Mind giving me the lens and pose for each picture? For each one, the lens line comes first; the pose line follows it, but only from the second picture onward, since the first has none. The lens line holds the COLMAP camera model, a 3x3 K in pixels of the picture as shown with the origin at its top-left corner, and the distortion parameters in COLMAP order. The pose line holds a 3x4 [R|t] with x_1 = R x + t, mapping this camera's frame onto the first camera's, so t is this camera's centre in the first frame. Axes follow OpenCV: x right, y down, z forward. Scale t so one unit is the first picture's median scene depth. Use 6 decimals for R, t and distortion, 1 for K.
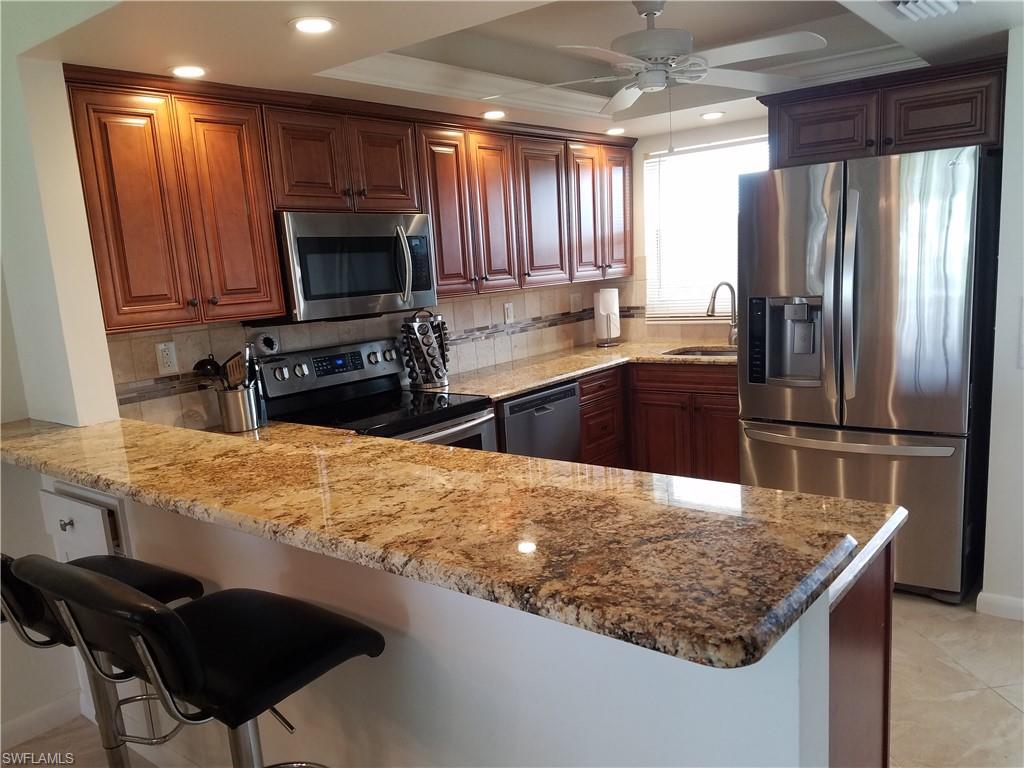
lens RADIAL K [[795.3, 0, 515.9], [0, 795.3, 404.2], [0, 0, 1]] dist [0.102209, -0.173738]
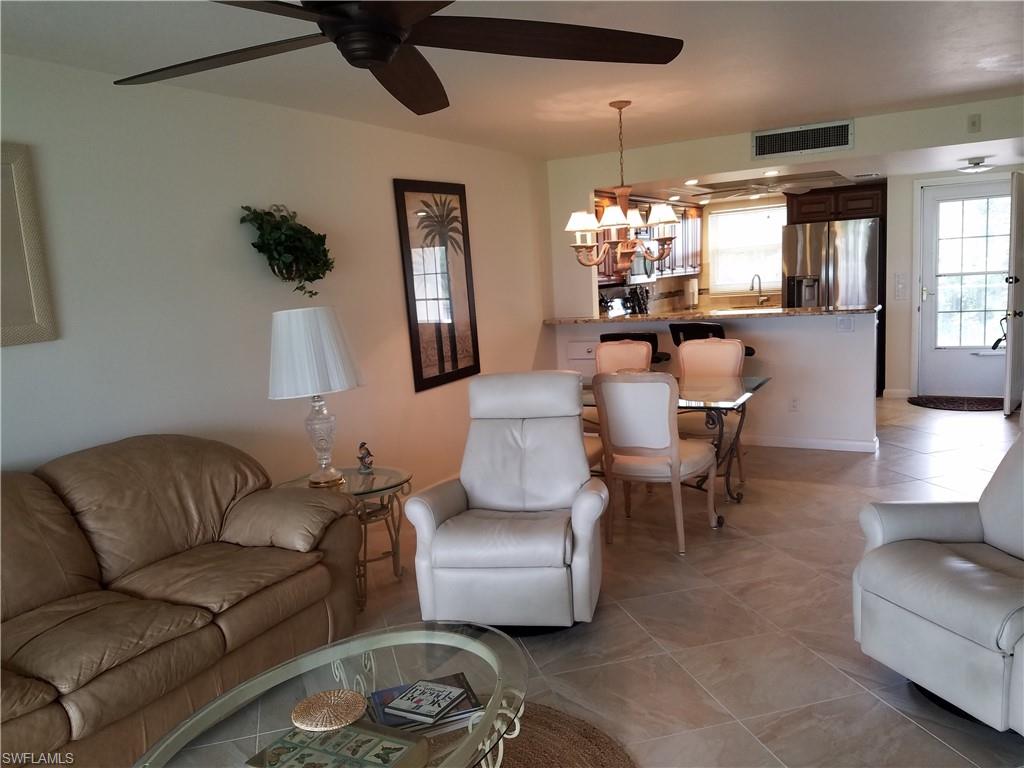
lens RADIAL K [[795.3, 0, 515.9], [0, 795.3, 404.2], [0, 0, 1]] dist [0.102209, -0.173738]
pose [[0.985238, -0.023637, 0.169548, -0.655317], [0.029038, 0.999144, -0.029446, 0.208427], [-0.168707, 0.033935, 0.985082, -0.858517]]
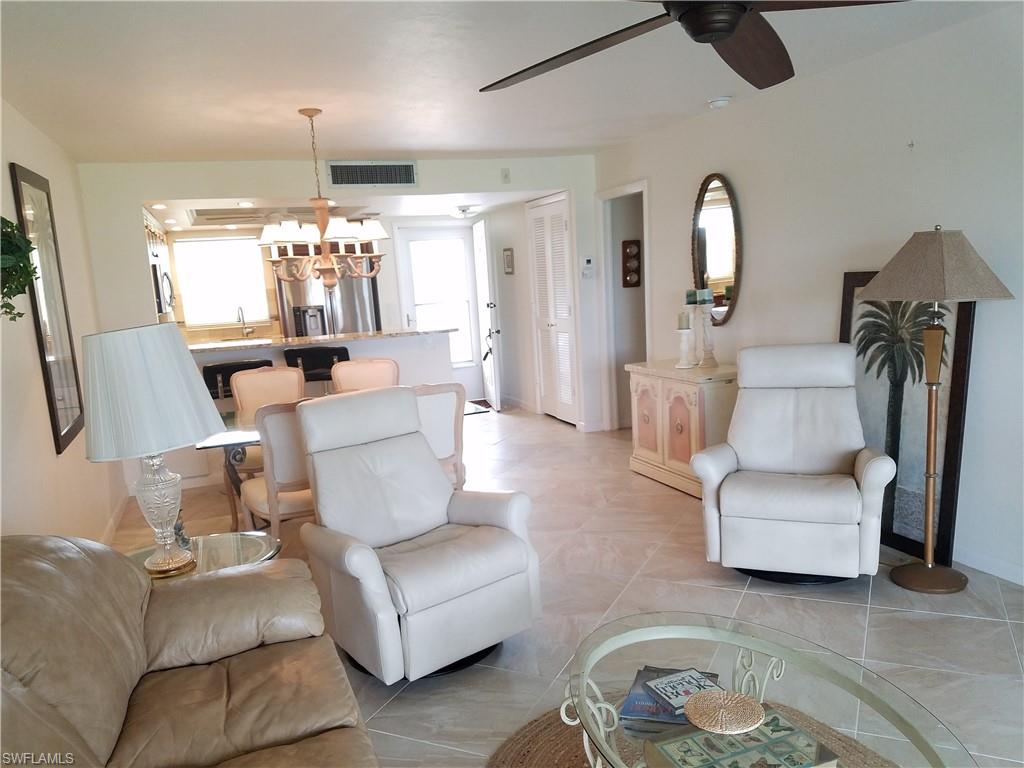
lens RADIAL K [[795.3, 0, 515.9], [0, 795.3, 404.2], [0, 0, 1]] dist [0.102209, -0.173738]
pose [[0.515978, -0.104506, 0.850203, -1.043434], [0.182041, 0.983236, 0.010380, 0.183345], [-0.837035, 0.149415, 0.526353, -0.574652]]
